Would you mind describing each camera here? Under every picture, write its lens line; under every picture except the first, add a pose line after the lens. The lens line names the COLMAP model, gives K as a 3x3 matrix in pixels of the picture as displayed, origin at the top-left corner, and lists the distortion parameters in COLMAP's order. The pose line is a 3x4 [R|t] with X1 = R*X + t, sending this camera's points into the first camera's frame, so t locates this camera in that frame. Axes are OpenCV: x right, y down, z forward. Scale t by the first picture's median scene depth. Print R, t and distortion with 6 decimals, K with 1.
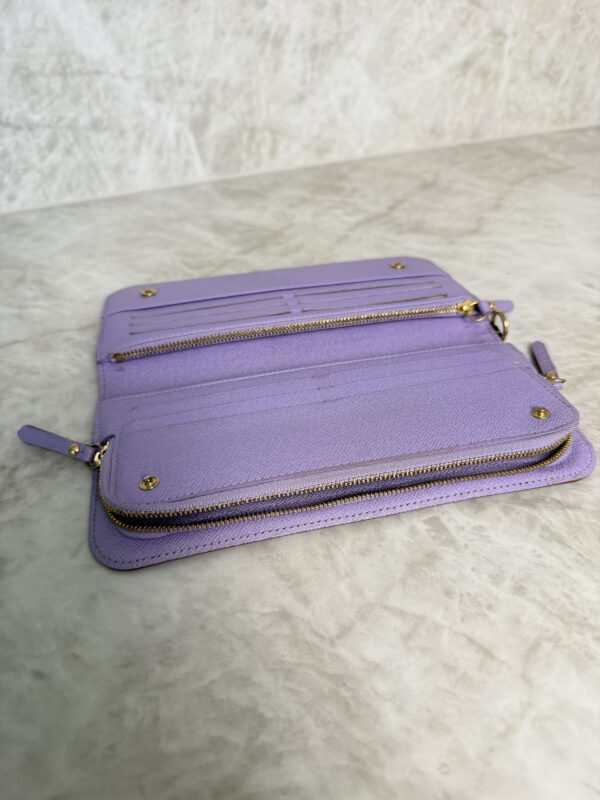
lens RADIAL K [[603.0, 0, 302.8], [0, 603.0, 401.9], [0, 0, 1]] dist [-0.051048, 0.024545]
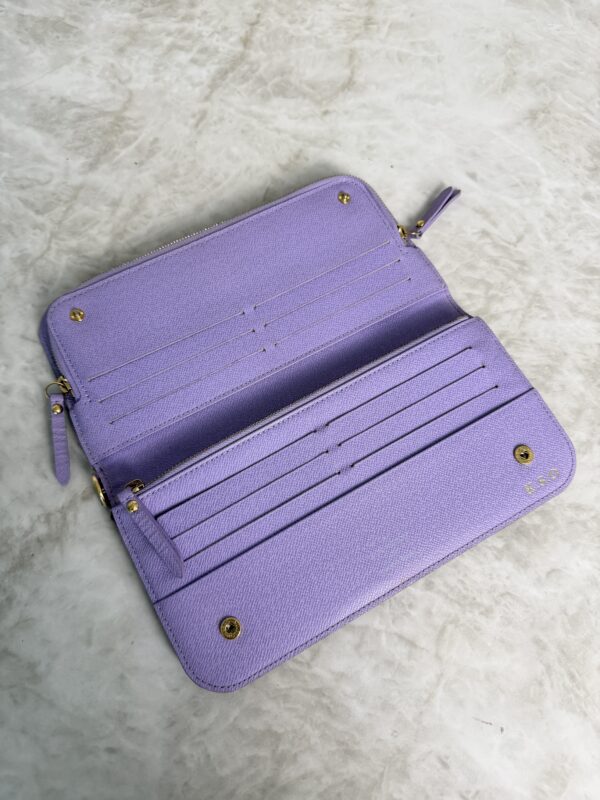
lens RADIAL K [[592.0, 0, 300.0], [0, 592.0, 400.0], [0, 0, 1]] dist [-0.030050, 0.003396]
pose [[0.961186, -0.234173, 0.145894, -0.011714], [0.115646, 0.822045, 0.557555, -0.384391], [-0.250495, -0.519042, 0.817220, 0.081650]]
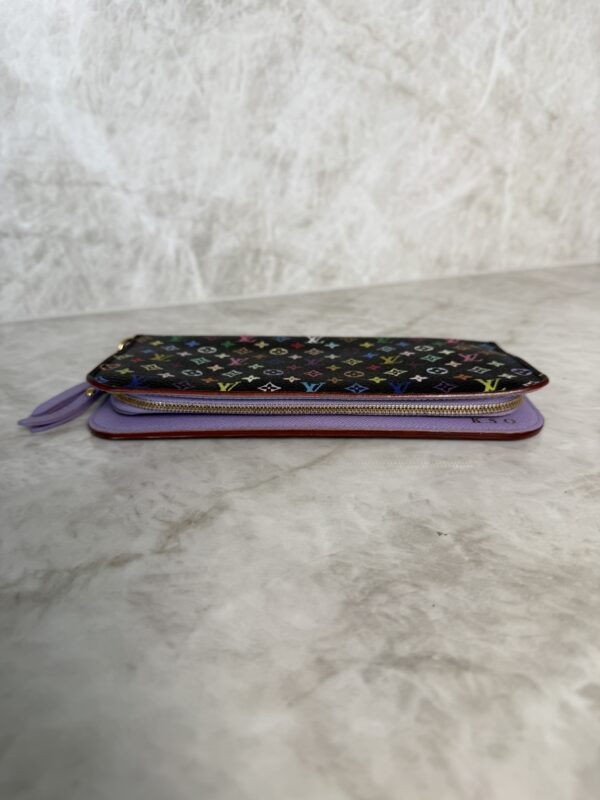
lens RADIAL K [[596.7, 0, 303.2], [0, 596.7, 399.6], [0, 0, 1]] dist [-0.028026, -0.009792]
pose [[0.999285, 0.003724, 0.037623, -0.053205], [0.006707, 0.961894, -0.273340, 0.037738], [-0.037208, 0.273397, 0.961181, 0.177593]]
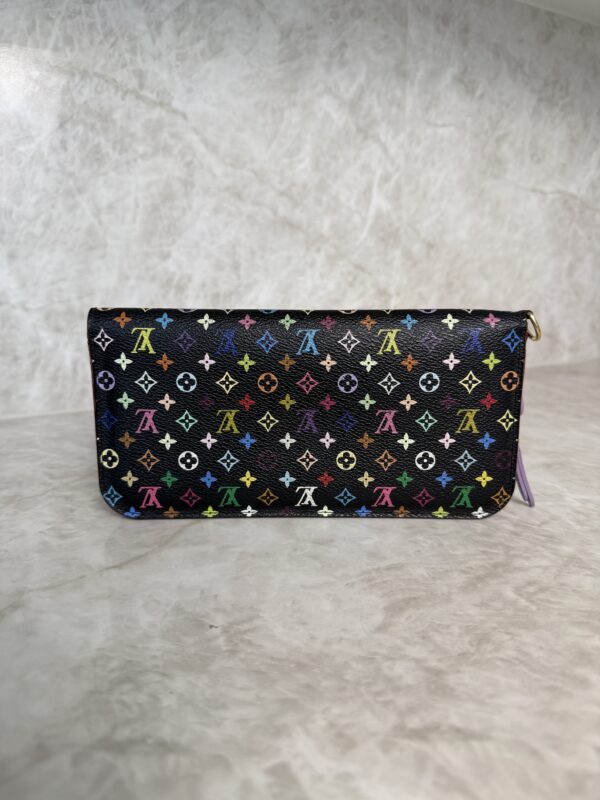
lens RADIAL K [[589.0, 0, 303.9], [0, 589.0, 398.9], [0, 0, 1]] dist [-0.006828, -0.039807]
pose [[0.995524, 0.007873, 0.094183, 0.092877], [0.034075, 0.899604, -0.435376, 0.057281], [-0.088155, 0.436636, 0.895308, 0.118407]]
